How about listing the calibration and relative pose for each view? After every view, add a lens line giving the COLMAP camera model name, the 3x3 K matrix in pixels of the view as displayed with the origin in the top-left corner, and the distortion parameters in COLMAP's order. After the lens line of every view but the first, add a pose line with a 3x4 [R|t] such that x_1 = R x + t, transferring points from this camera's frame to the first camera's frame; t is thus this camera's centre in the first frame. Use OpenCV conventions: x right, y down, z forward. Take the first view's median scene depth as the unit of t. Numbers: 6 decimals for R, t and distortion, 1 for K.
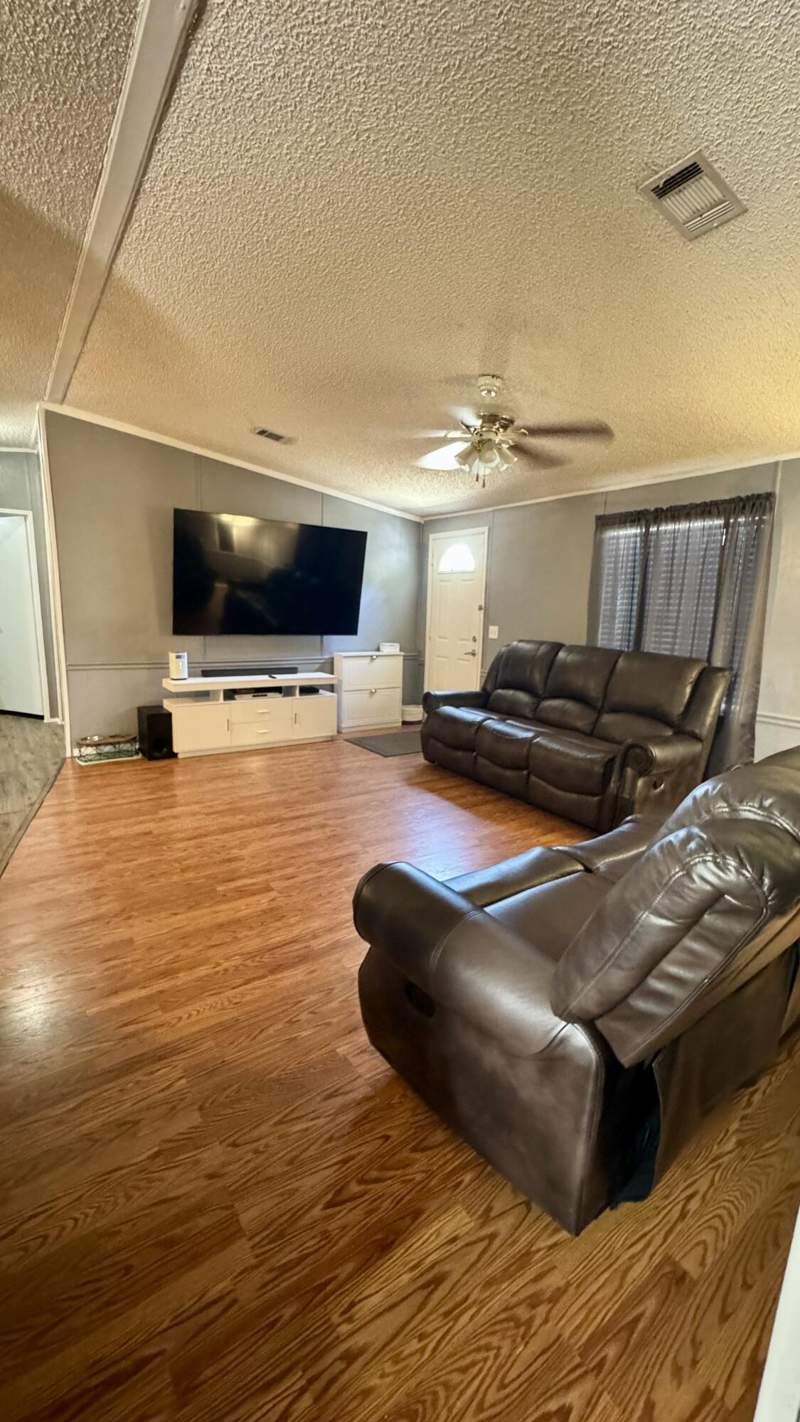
lens RADIAL K [[565.7, 0, 405.5], [0, 565.7, 709.2], [0, 0, 1]] dist [-0.004742, -0.000373]
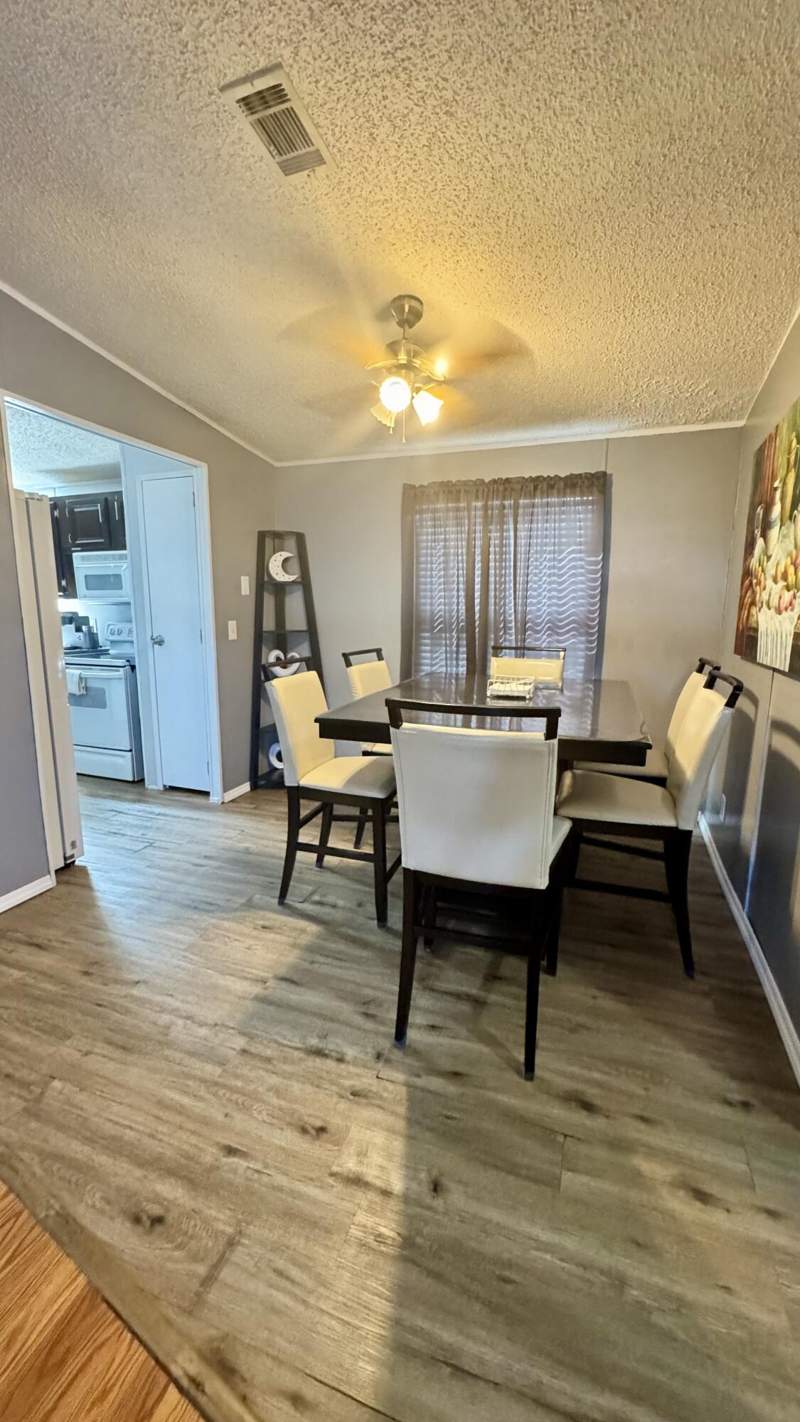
lens RADIAL K [[565.7, 0, 399.2], [0, 565.7, 704.4], [0, 0, 1]] dist [-0.004742, -0.000373]
pose [[-0.824458, 0.067454, -0.561888, -0.559456], [-0.129267, 0.944176, 0.303020, -0.203353], [0.550961, 0.322461, -0.769715, 1.067692]]
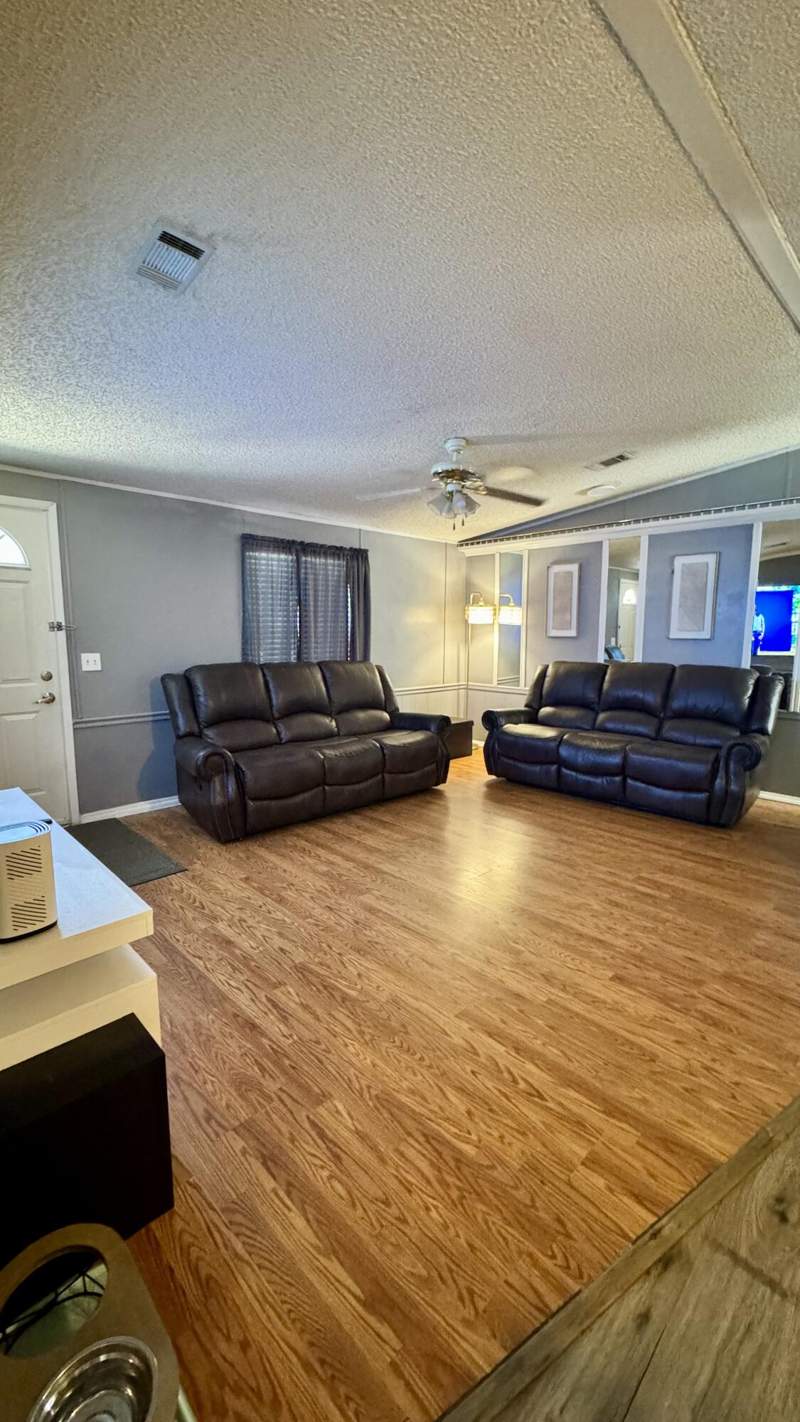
lens RADIAL K [[565.7, 0, 405.1], [0, 565.7, 709.2], [0, 0, 1]] dist [-0.004742, -0.000373]
pose [[-0.156779, -0.164978, 0.973757, -0.839891], [0.164754, 0.967765, 0.190489, -0.214610], [-0.973795, 0.190295, -0.124544, 1.049570]]
